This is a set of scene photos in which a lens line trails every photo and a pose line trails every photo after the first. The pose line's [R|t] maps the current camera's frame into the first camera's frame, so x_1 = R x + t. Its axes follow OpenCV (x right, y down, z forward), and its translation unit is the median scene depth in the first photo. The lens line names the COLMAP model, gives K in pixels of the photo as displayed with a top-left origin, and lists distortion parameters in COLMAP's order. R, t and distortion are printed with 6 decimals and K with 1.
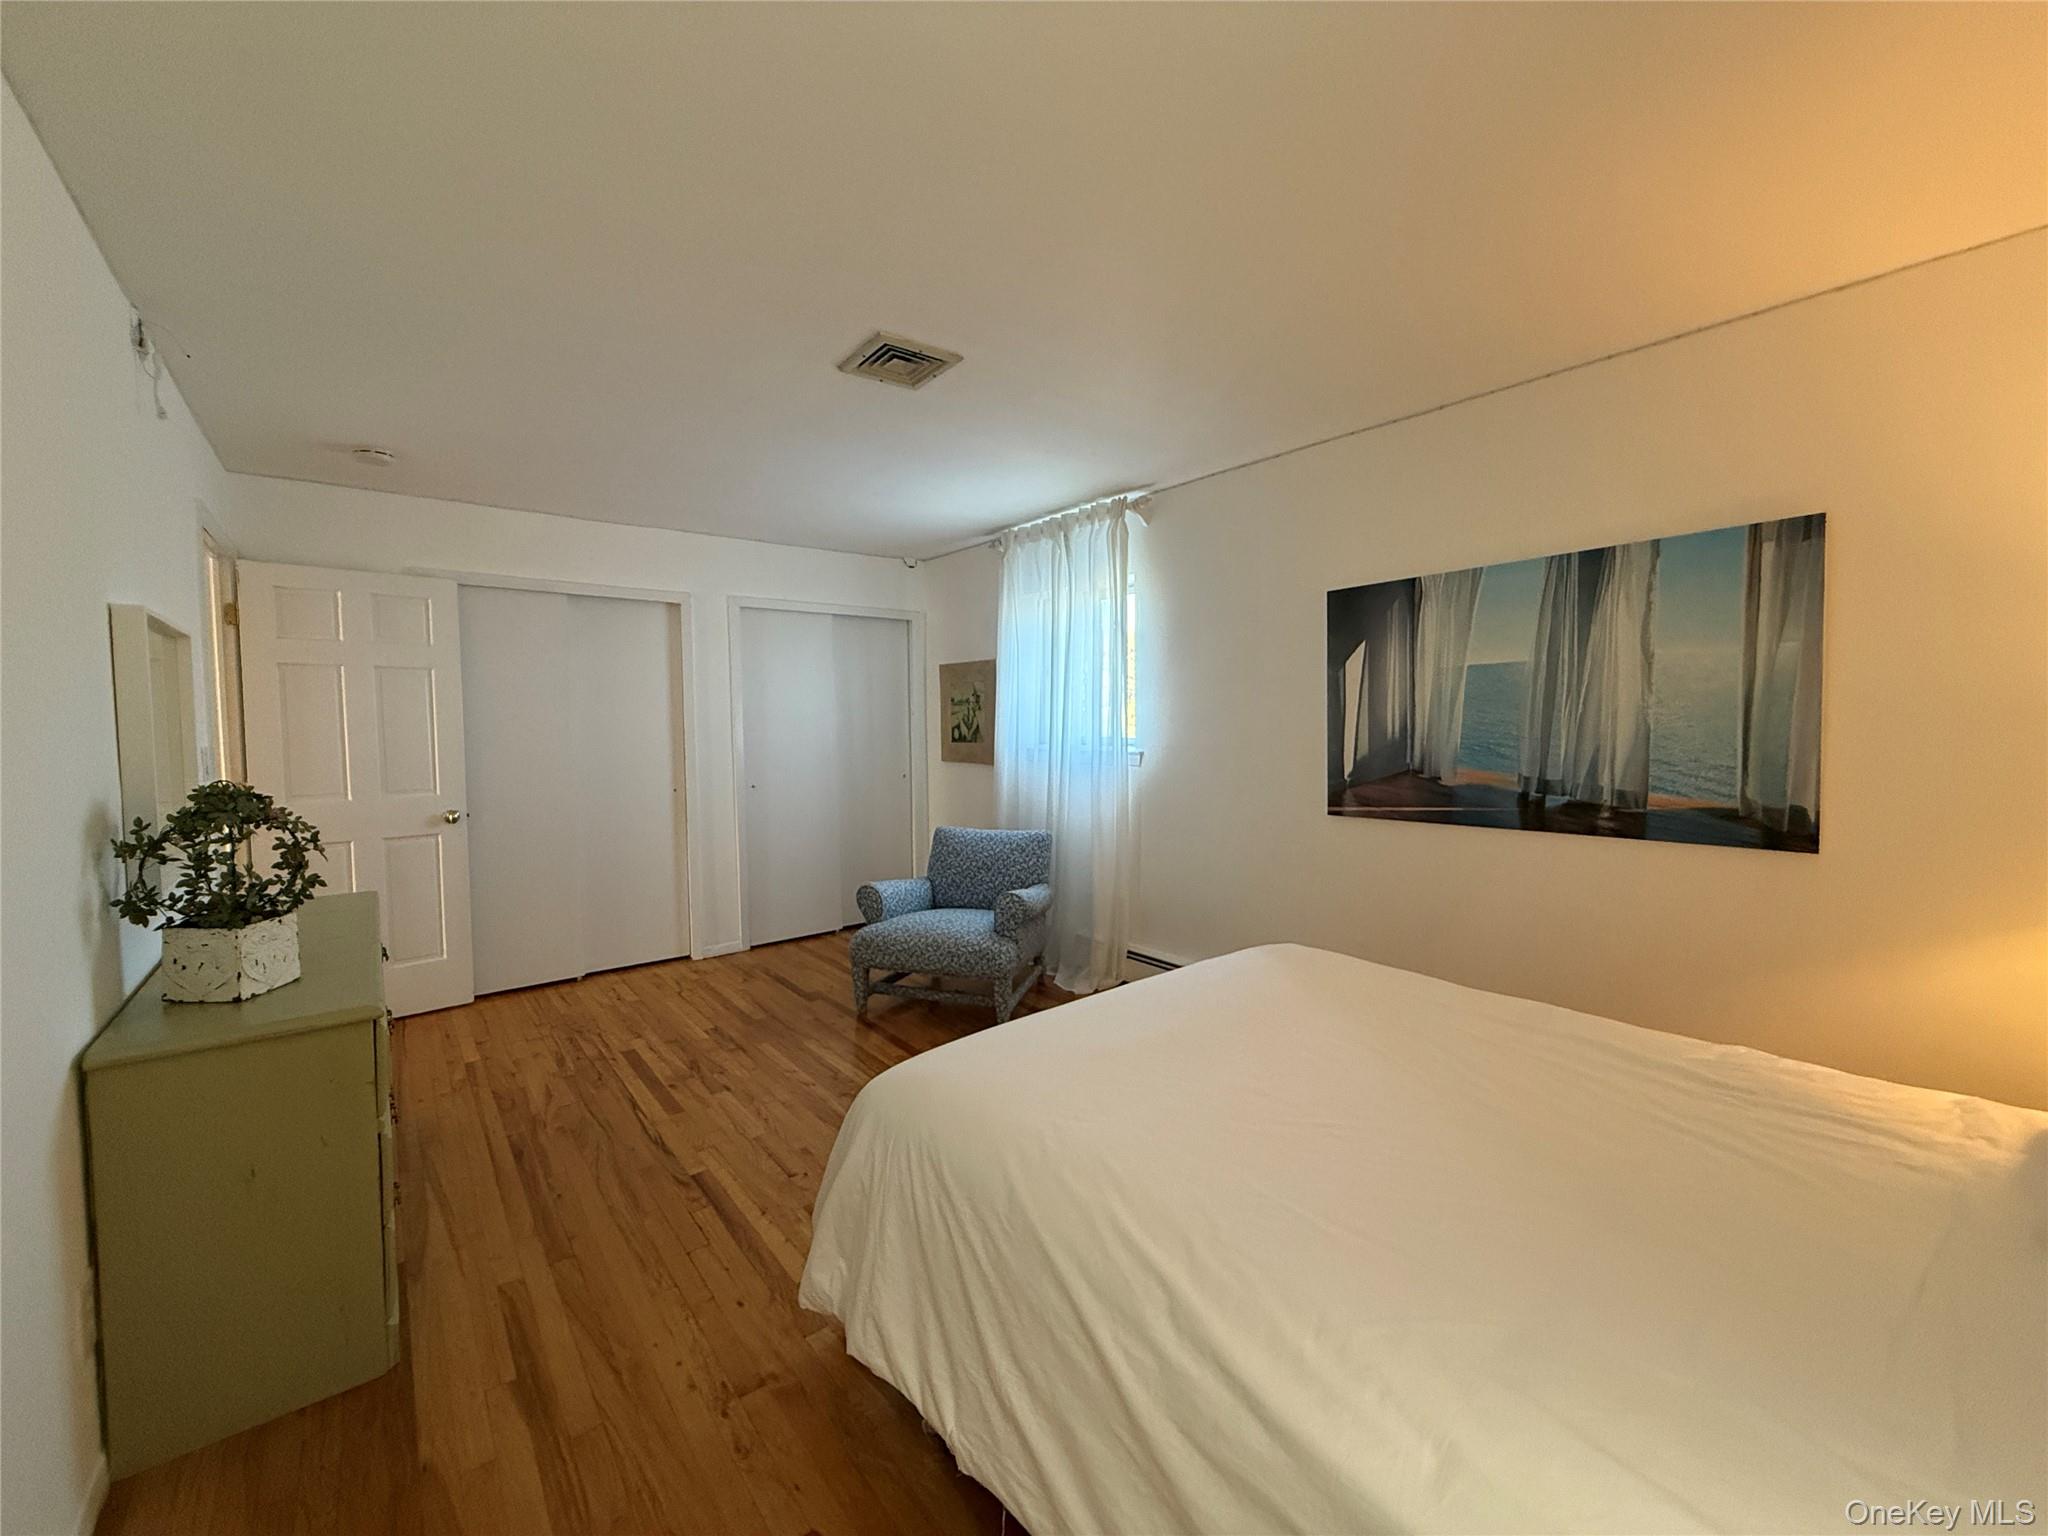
lens RADIAL K [[820.9, 0, 1020.7], [0, 820.9, 764.4], [0, 0, 1]] dist [0.001244, -0.000212]
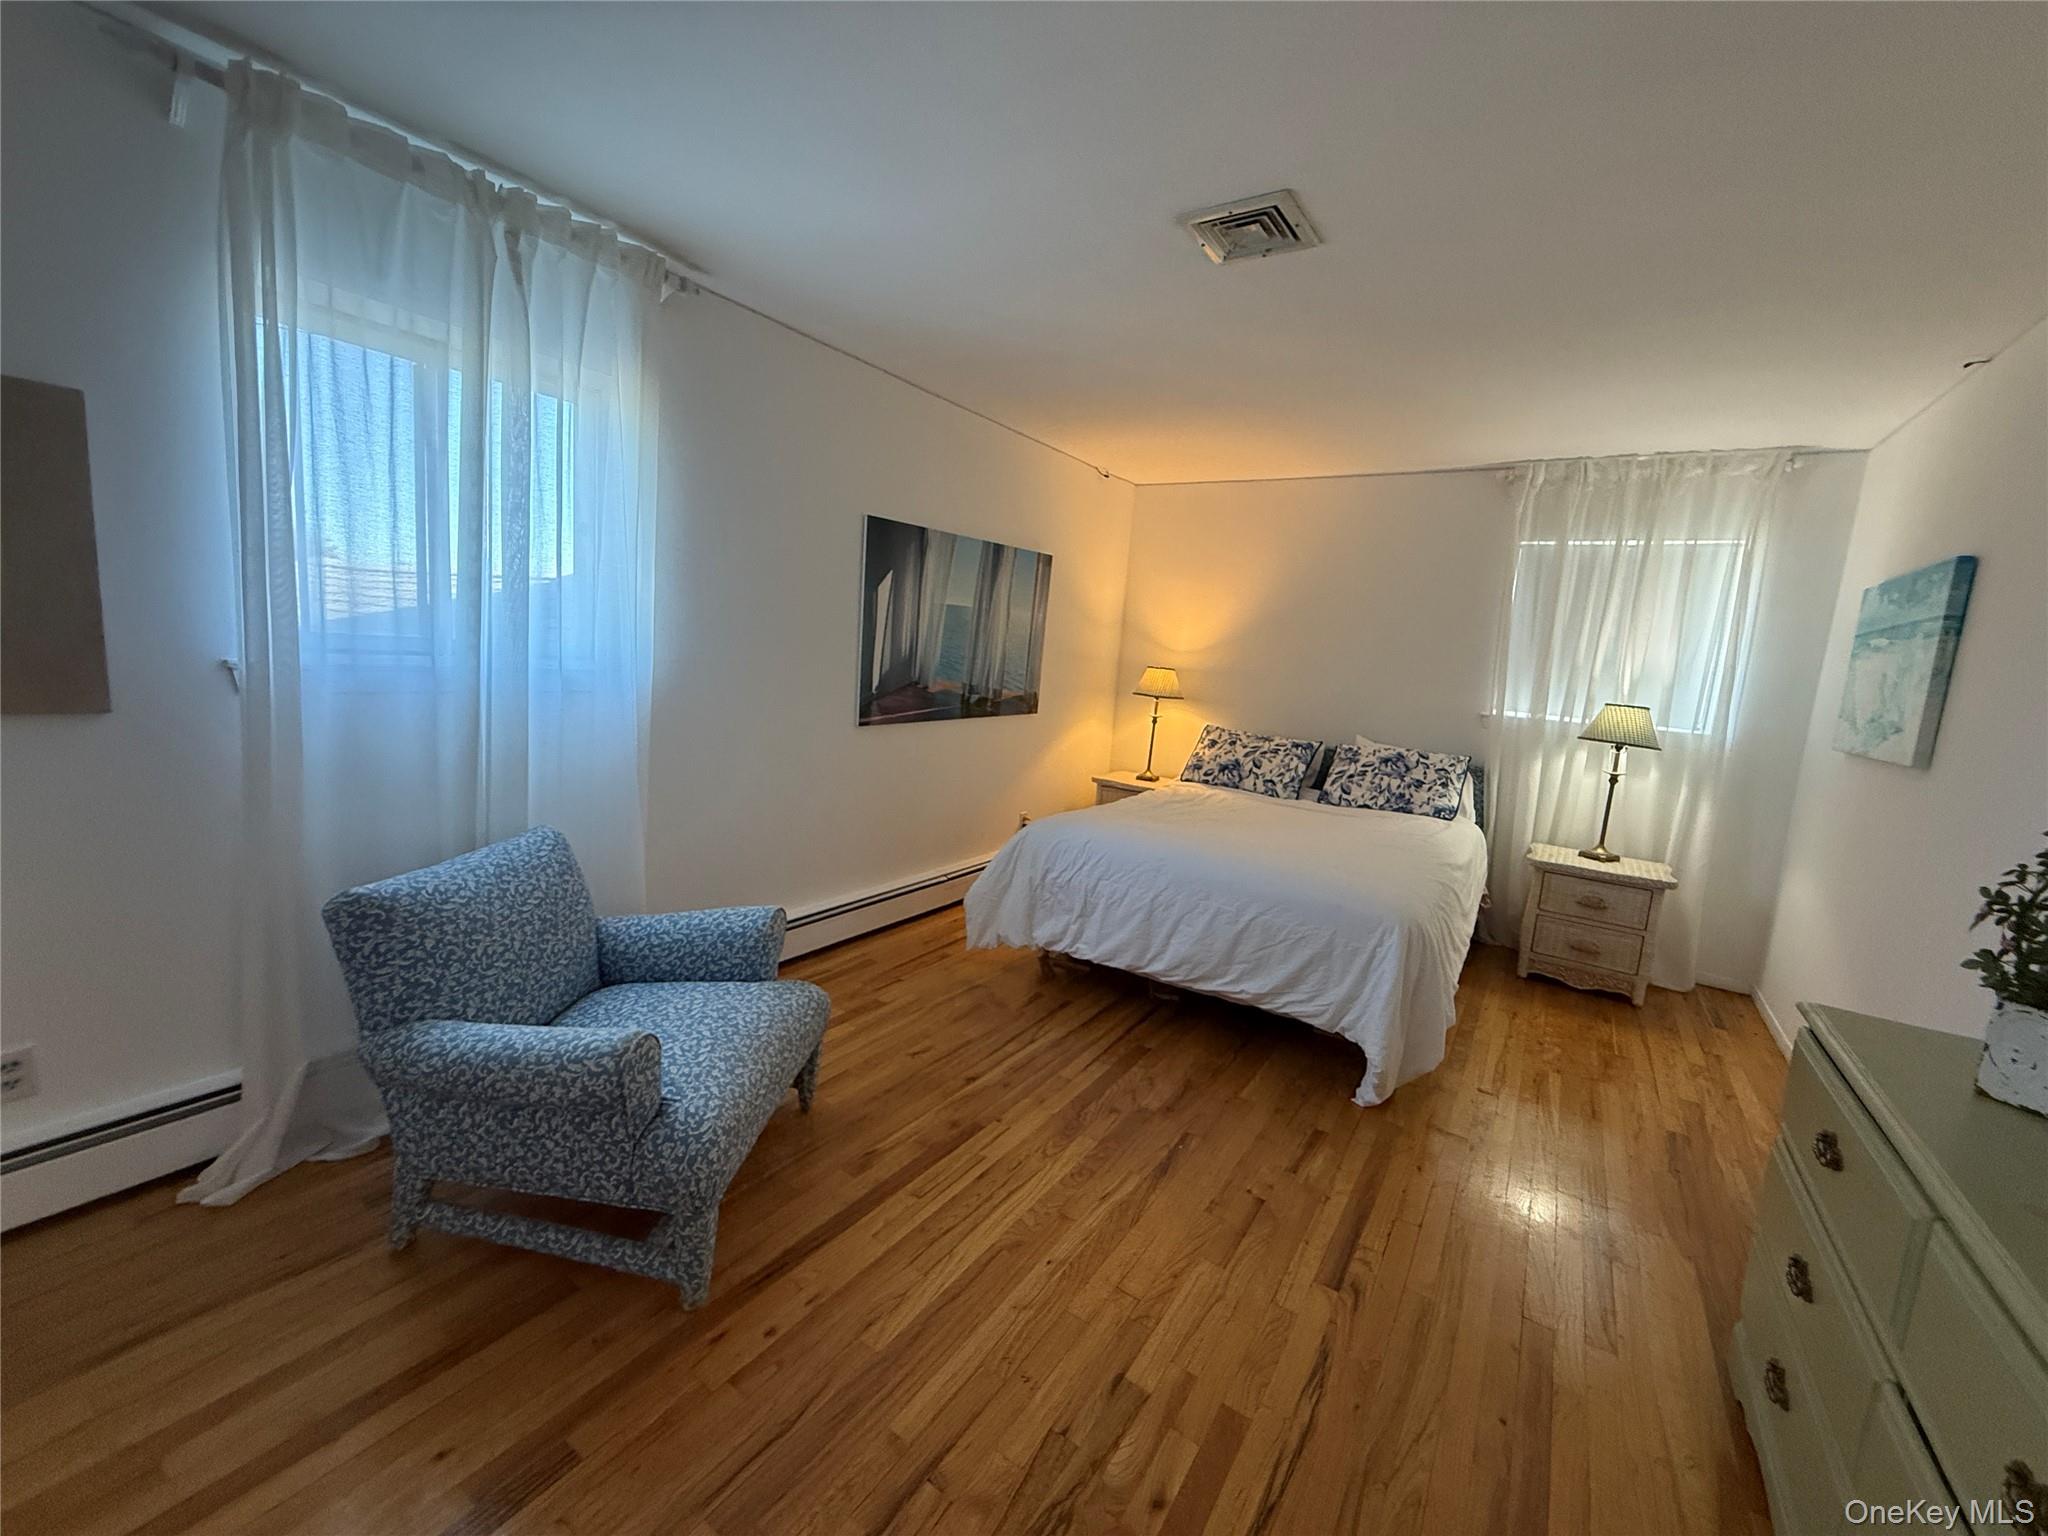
lens RADIAL K [[820.9, 0, 1019.1], [0, 820.9, 762.1], [0, 0, 1]] dist [0.001244, -0.000212]
pose [[-0.300703, -0.145526, 0.942550, -0.845918], [-0.016607, 0.988939, 0.147390, -0.065078], [-0.953573, 0.028668, -0.299793, 1.331755]]
